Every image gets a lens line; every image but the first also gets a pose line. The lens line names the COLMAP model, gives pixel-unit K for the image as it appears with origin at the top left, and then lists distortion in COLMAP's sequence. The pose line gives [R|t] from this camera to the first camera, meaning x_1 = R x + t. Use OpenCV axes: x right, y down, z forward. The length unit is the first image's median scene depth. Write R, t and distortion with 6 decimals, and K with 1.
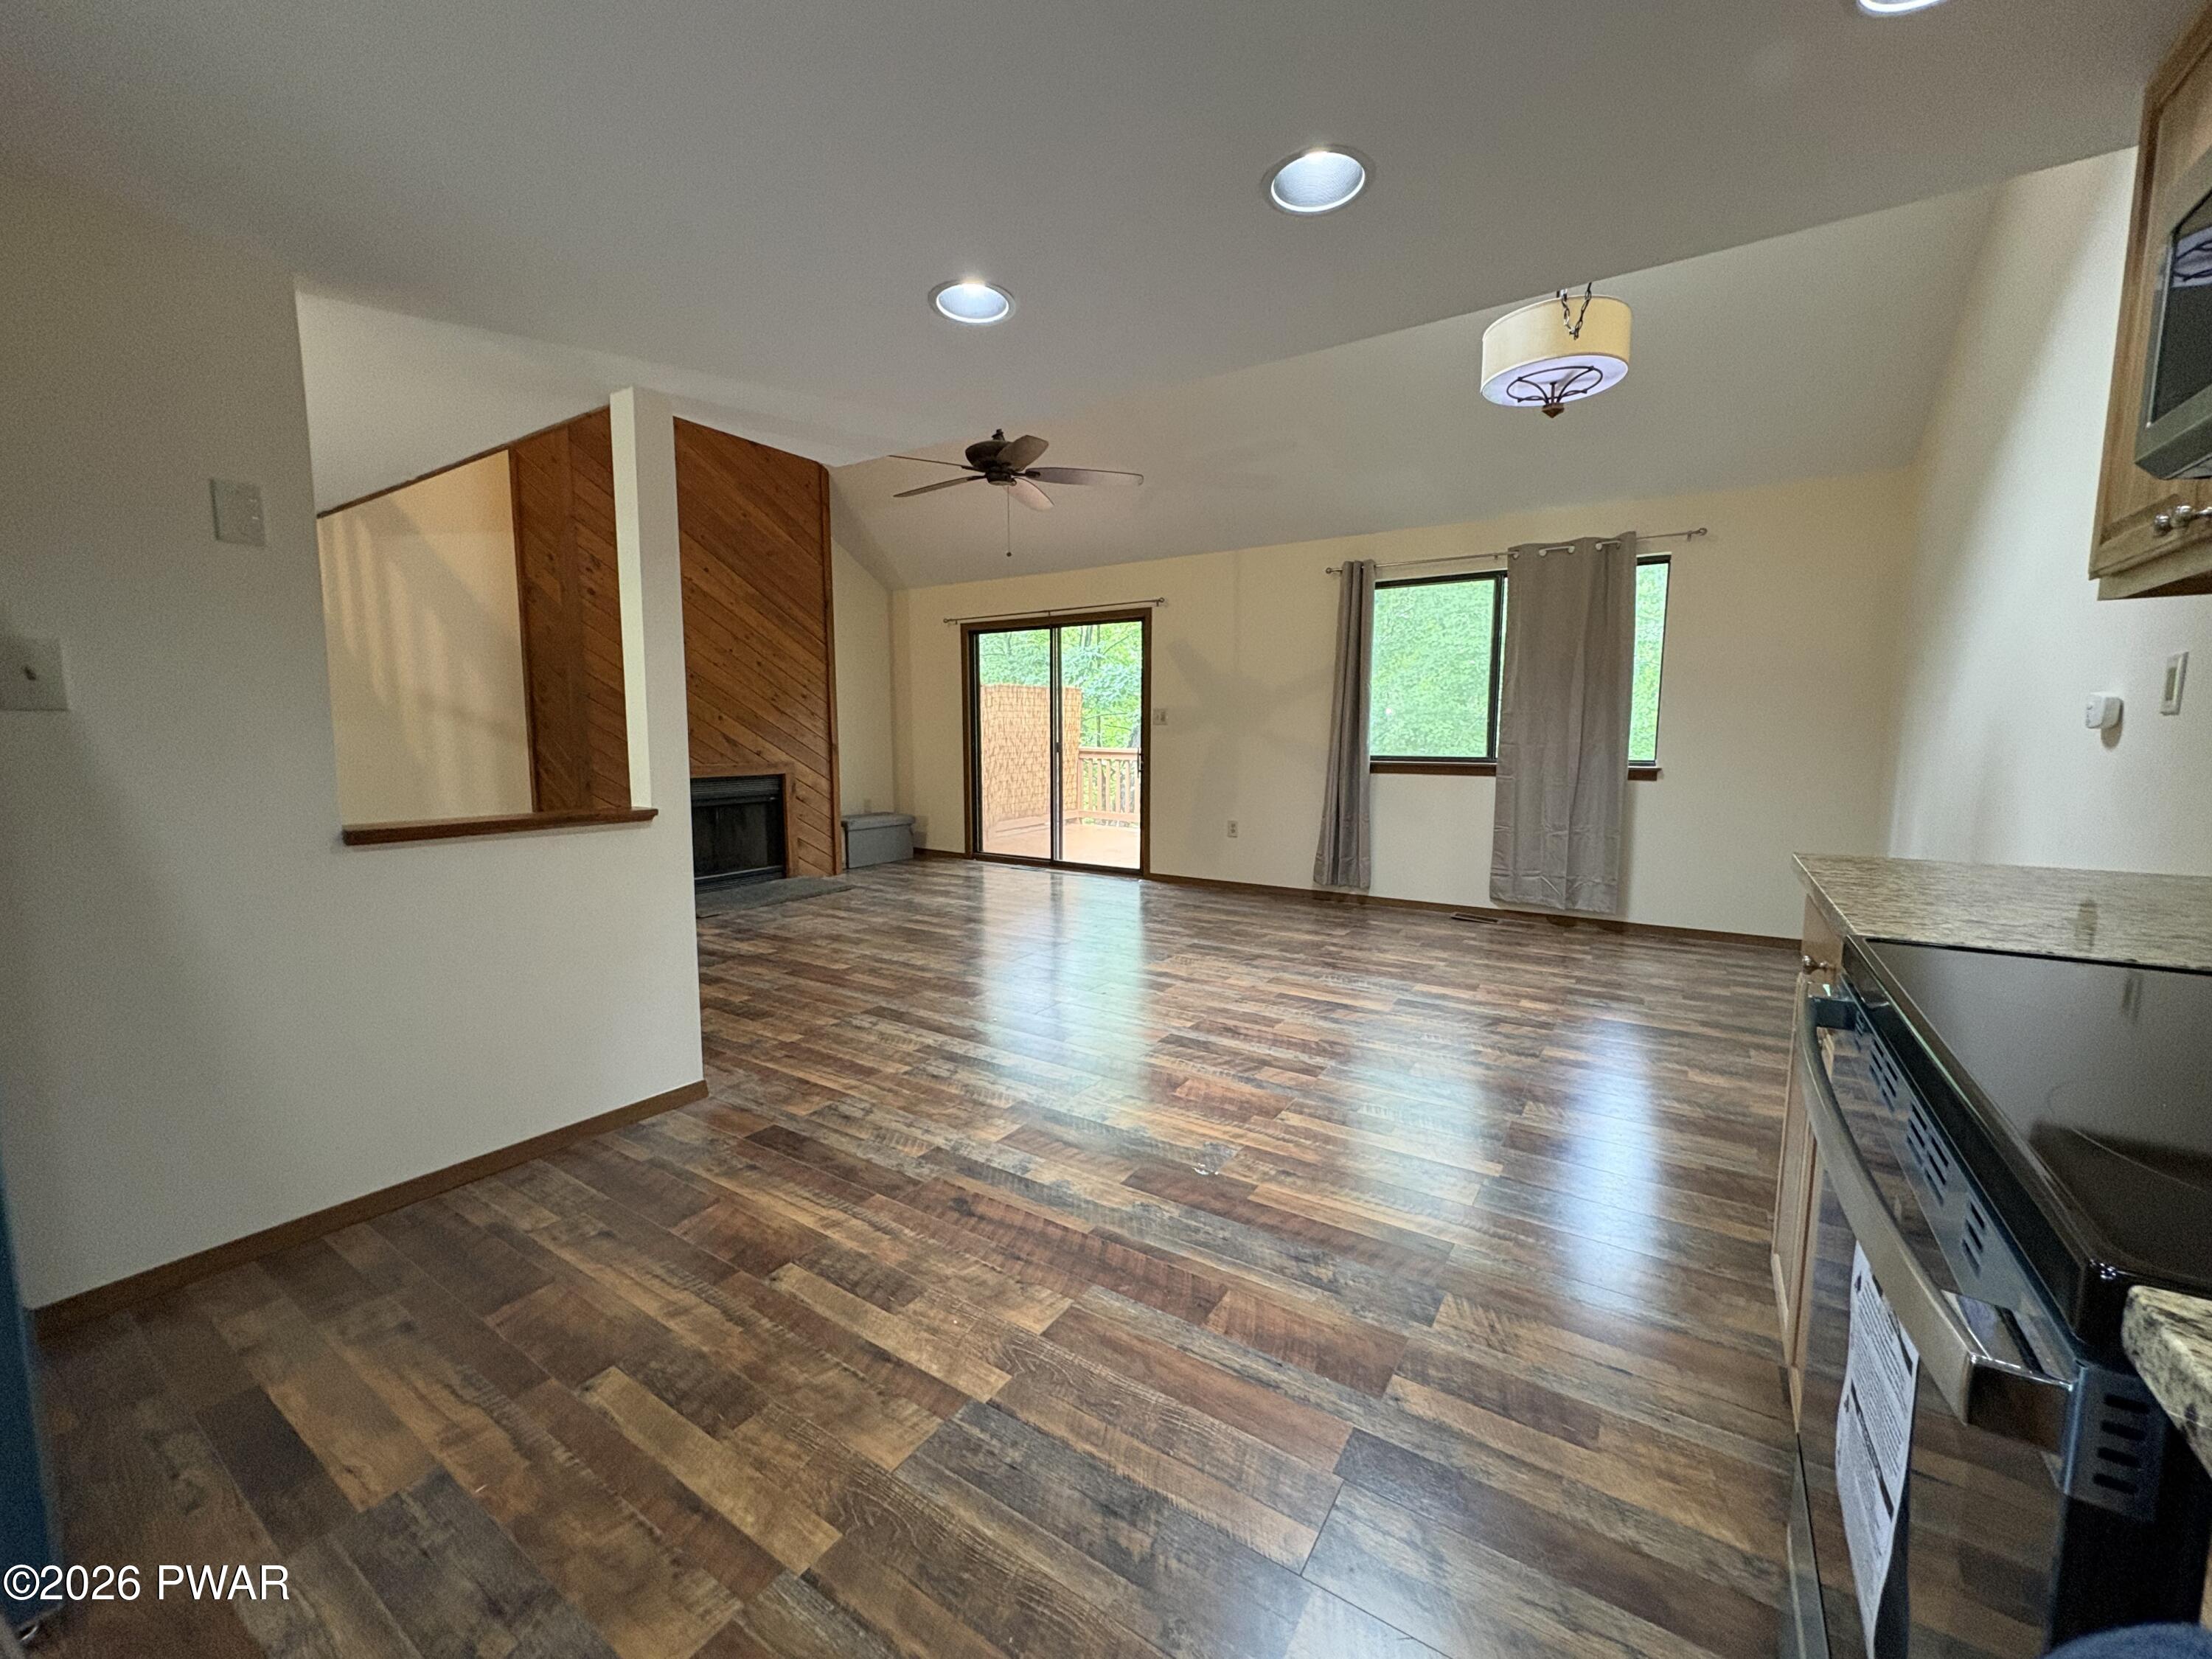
lens RADIAL K [[864.6, 0, 1103.9], [0, 864.6, 856.8], [0, 0, 1]] dist [-0.001325, -0.000048]
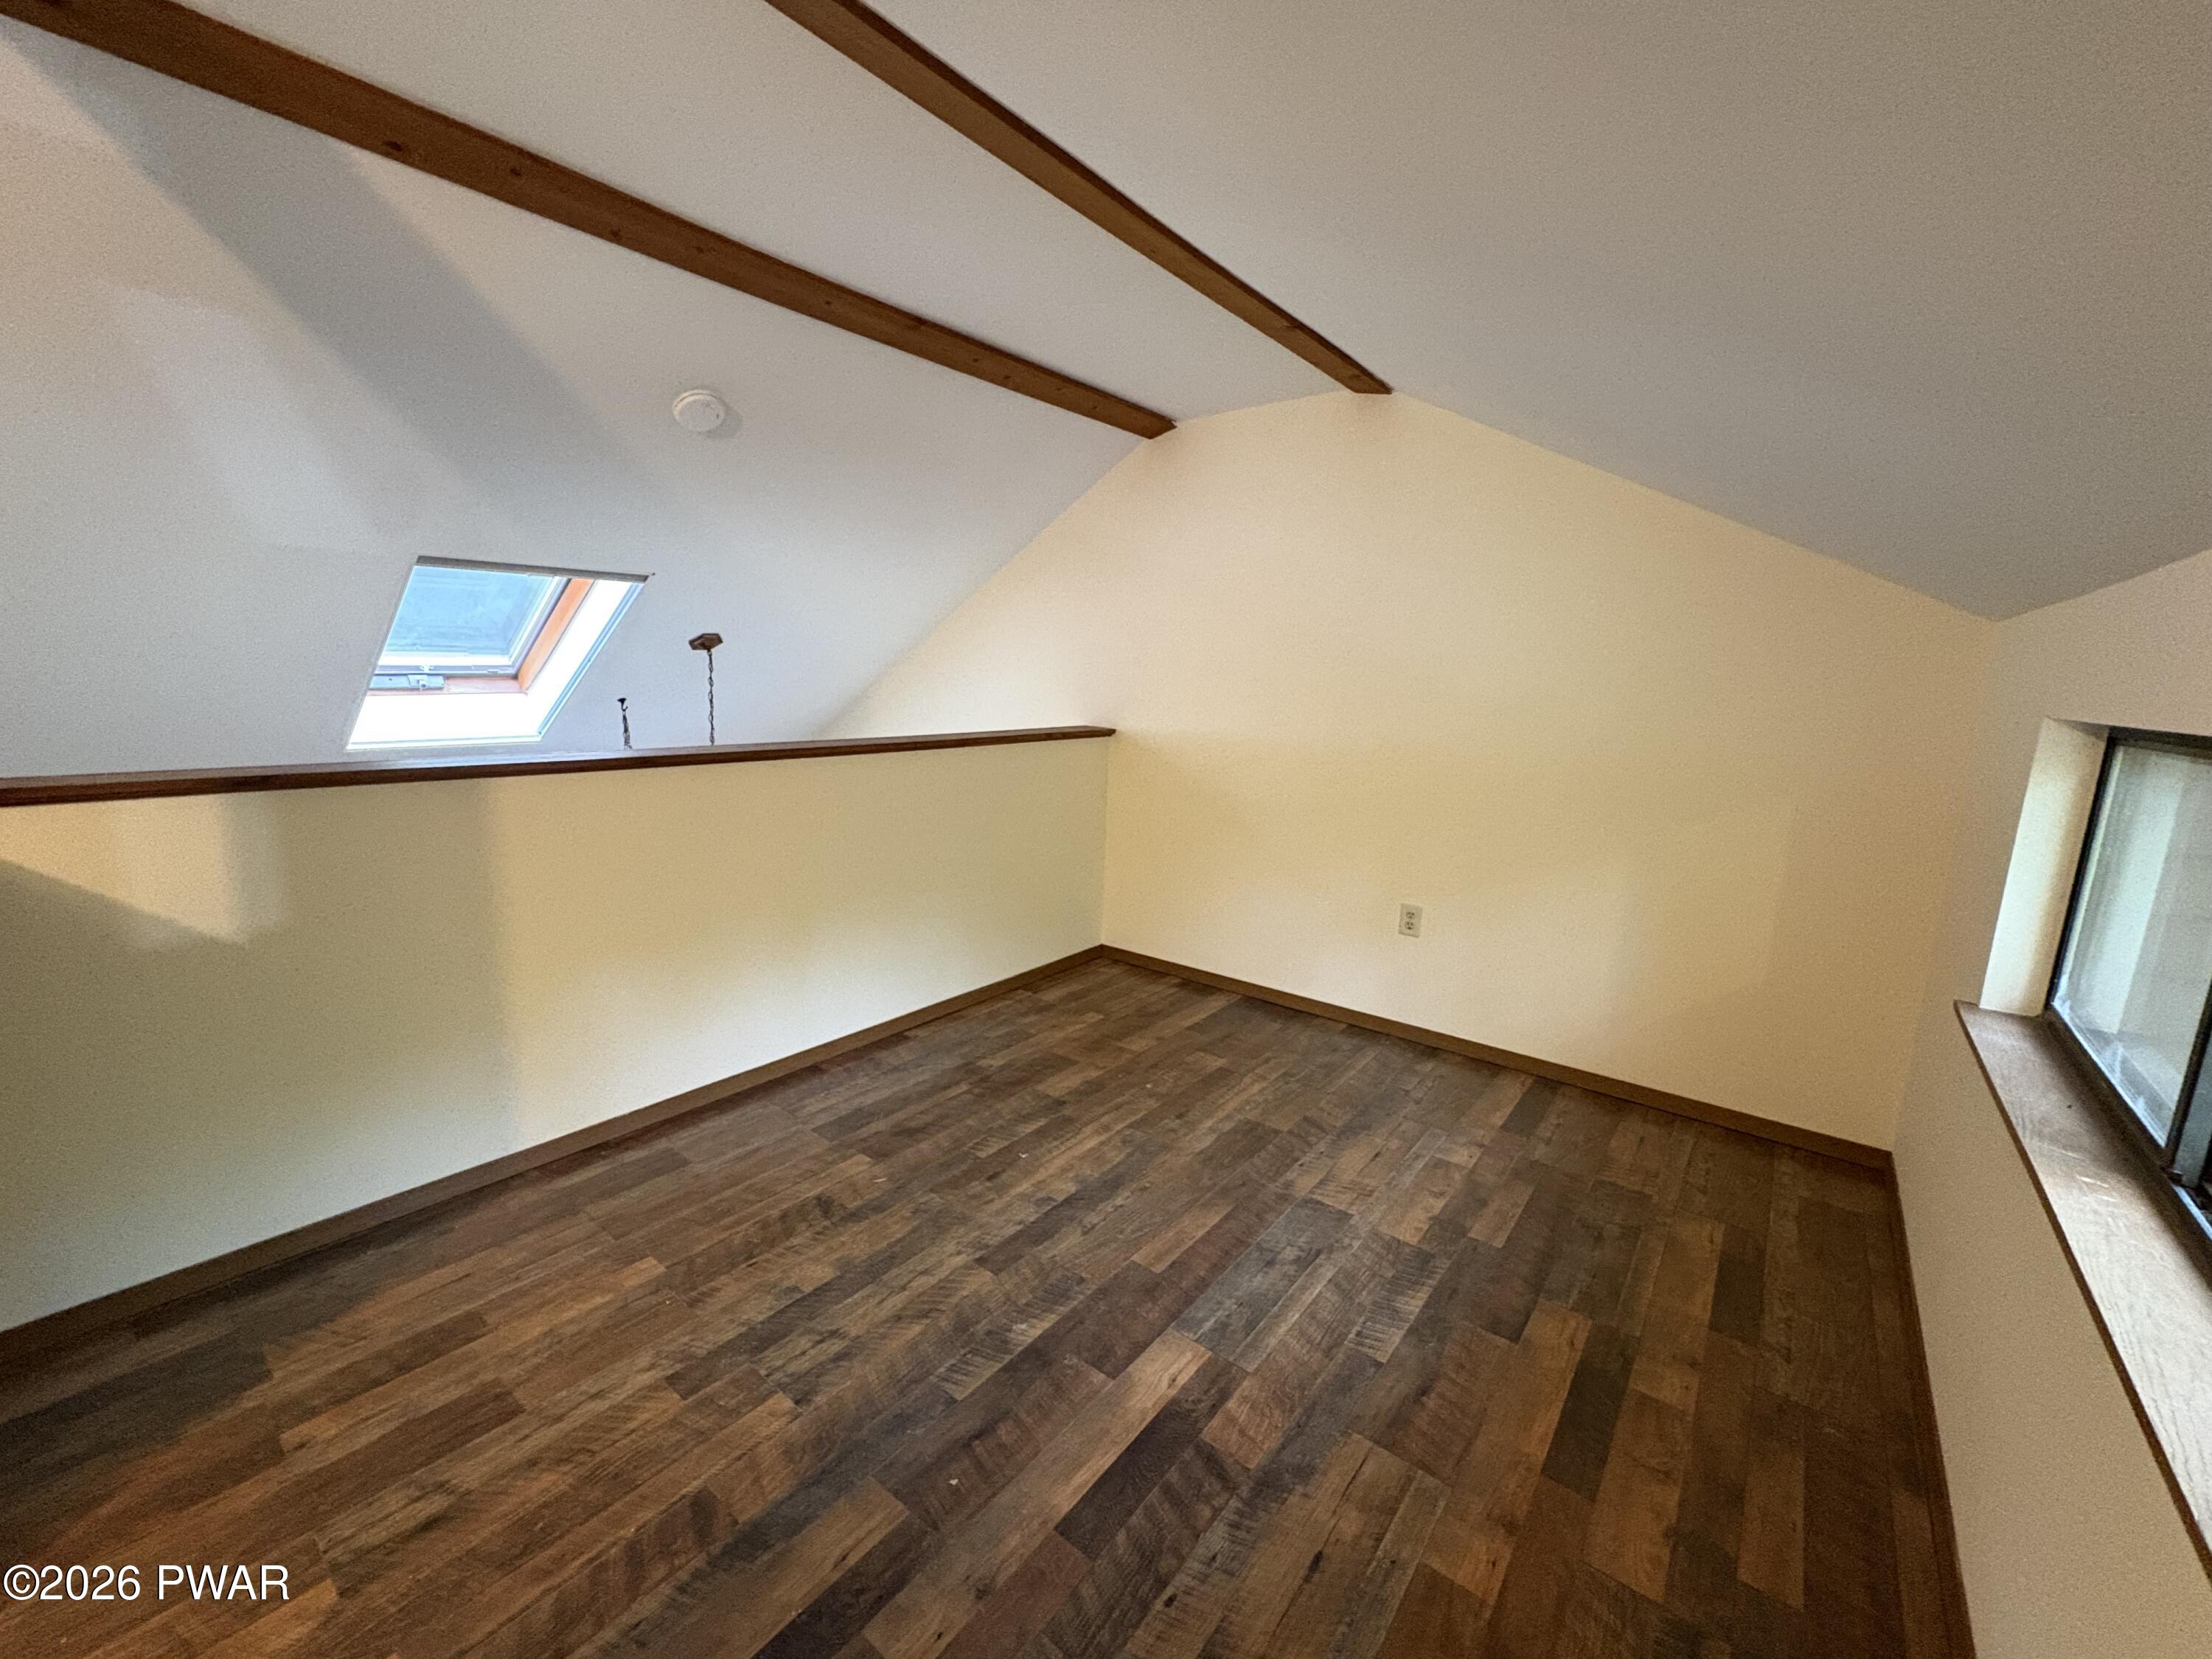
lens RADIAL K [[886.4, 0, 1106.0], [0, 886.4, 829.5], [0, 0, 1]] dist [-0.000738, 0.000026]
pose [[0.089800, -0.178283, 0.979873, -0.514613], [0.110374, 0.979569, 0.168113, -0.129373], [-0.989825, 0.093056, 0.107643, 0.530079]]
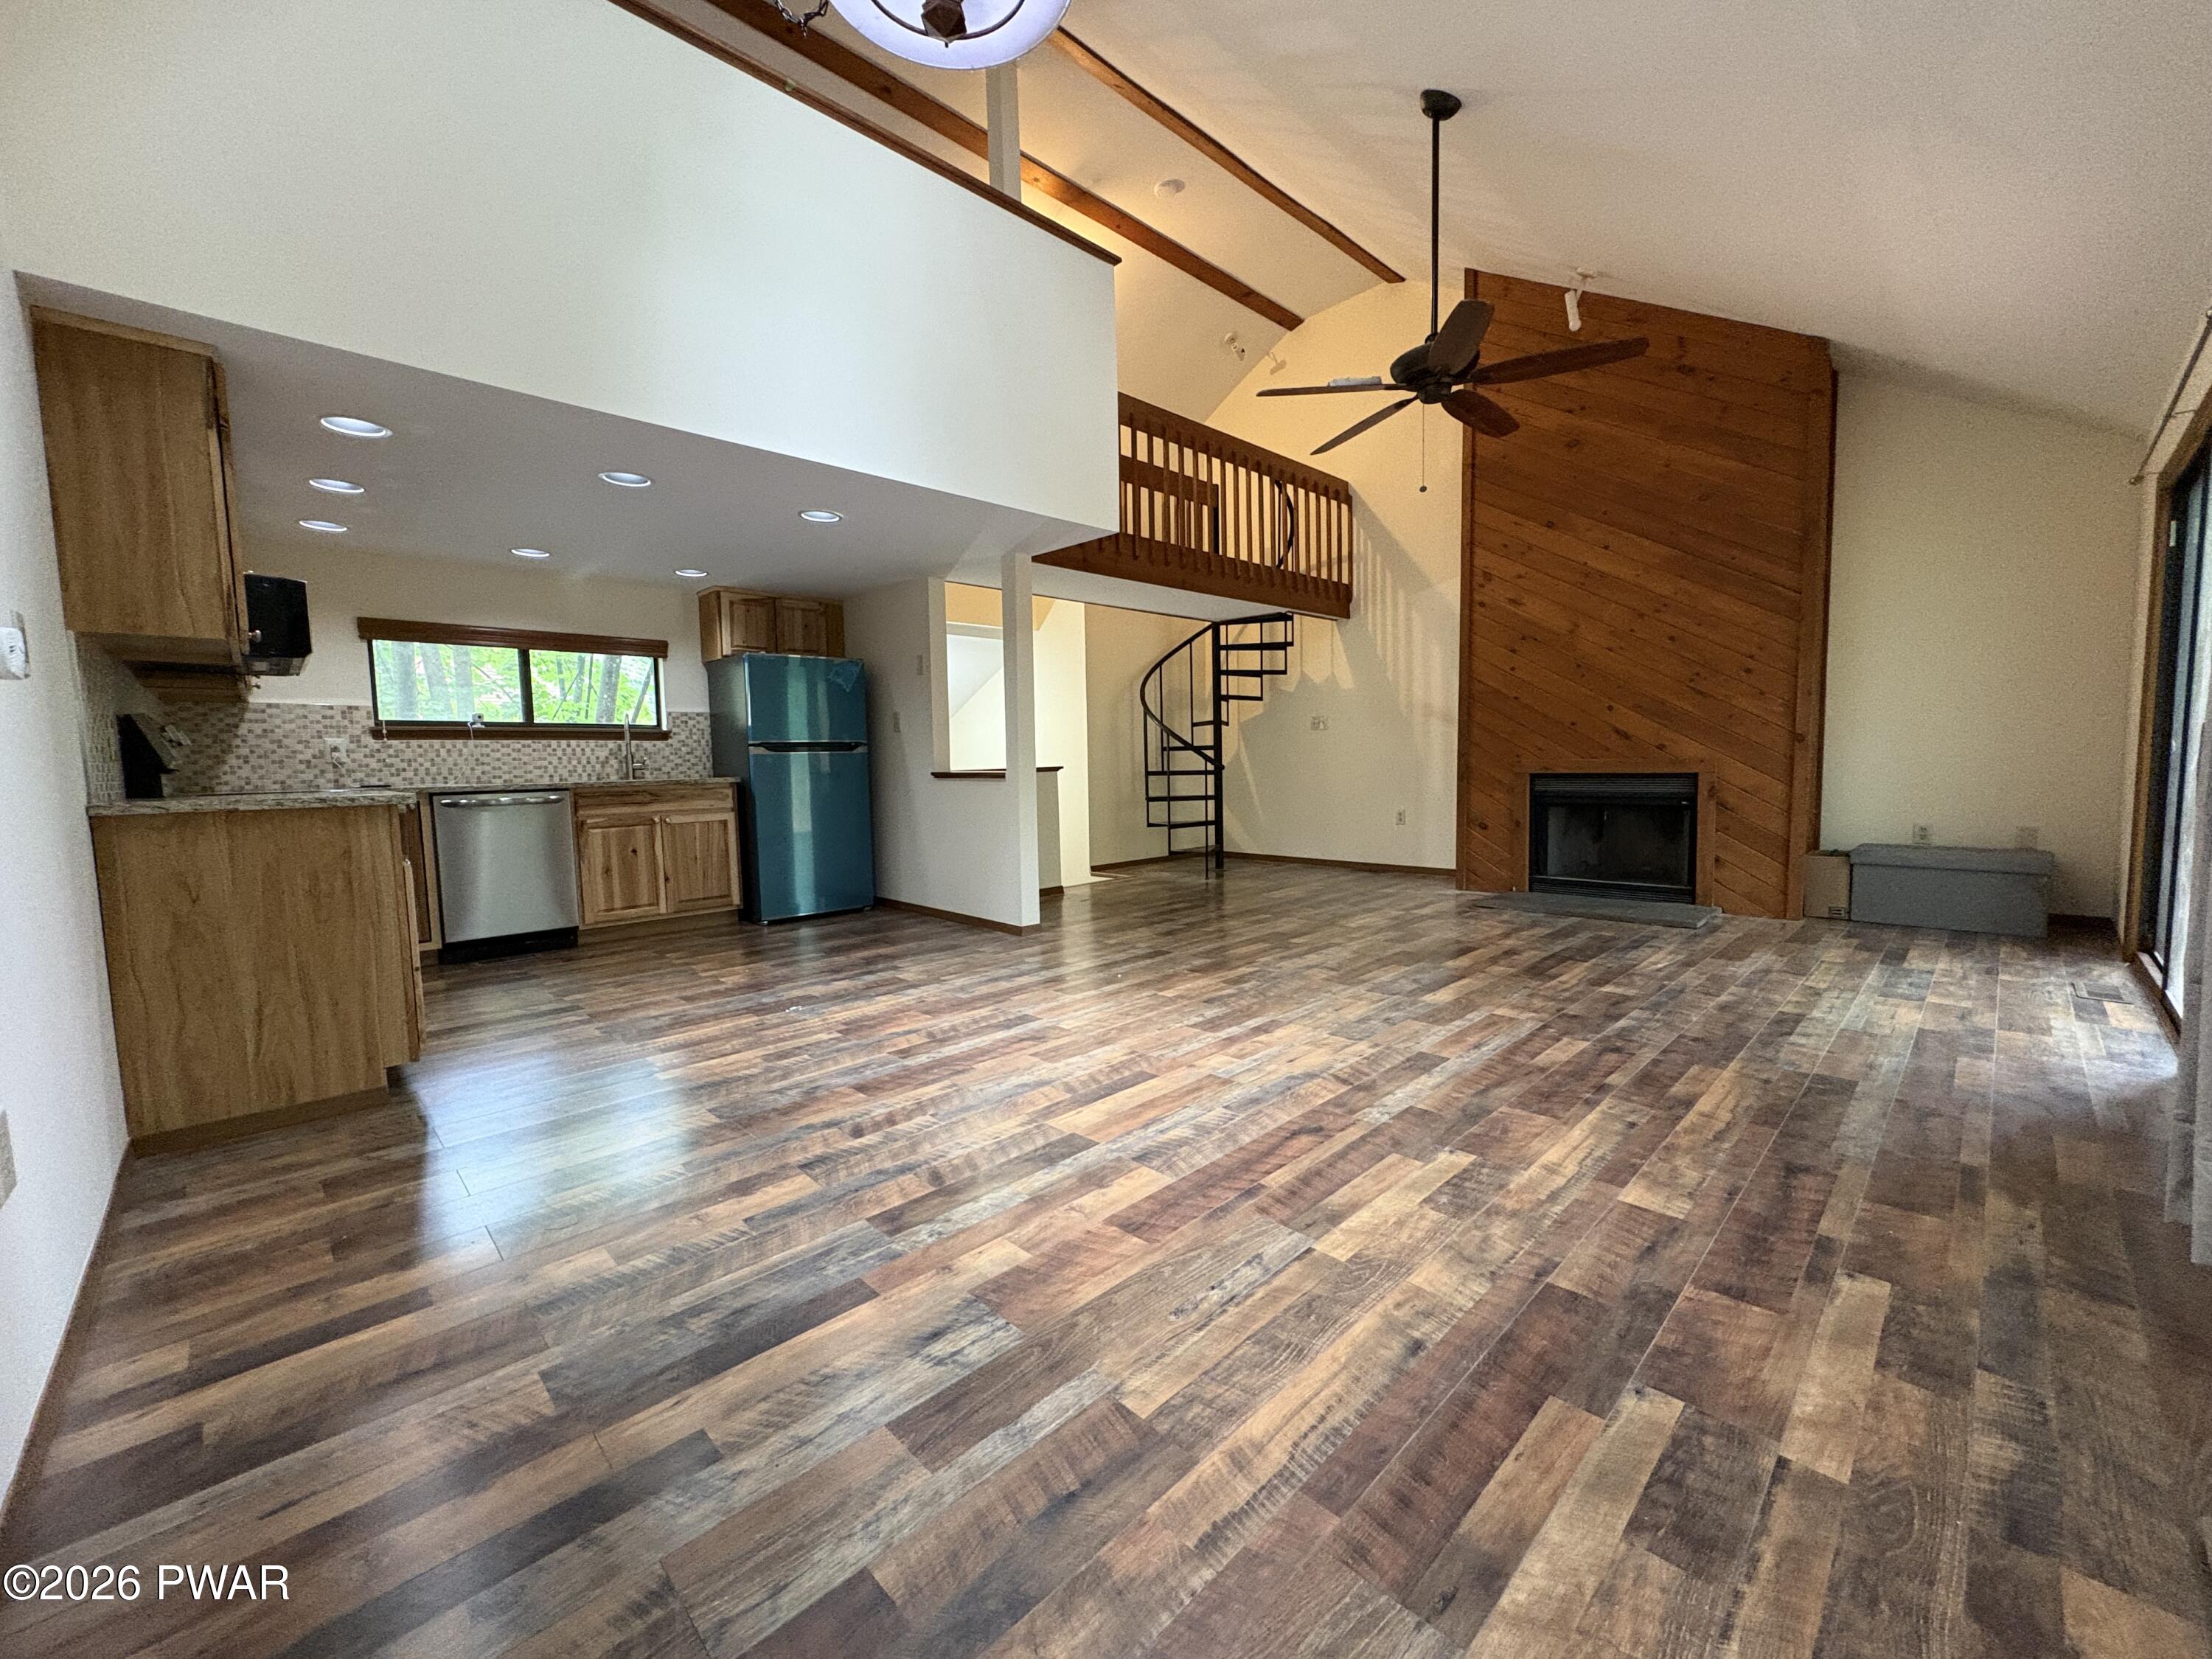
lens RADIAL K [[886.4, 0, 1106.0], [0, 886.4, 829.5], [0, 0, 1]] dist [-0.000738, 0.000026]
pose [[-0.214535, 0.078923, -0.973522, 0.859495], [-0.120674, 0.986951, 0.106605, -0.105481], [0.969233, 0.140350, -0.202211, 1.034470]]
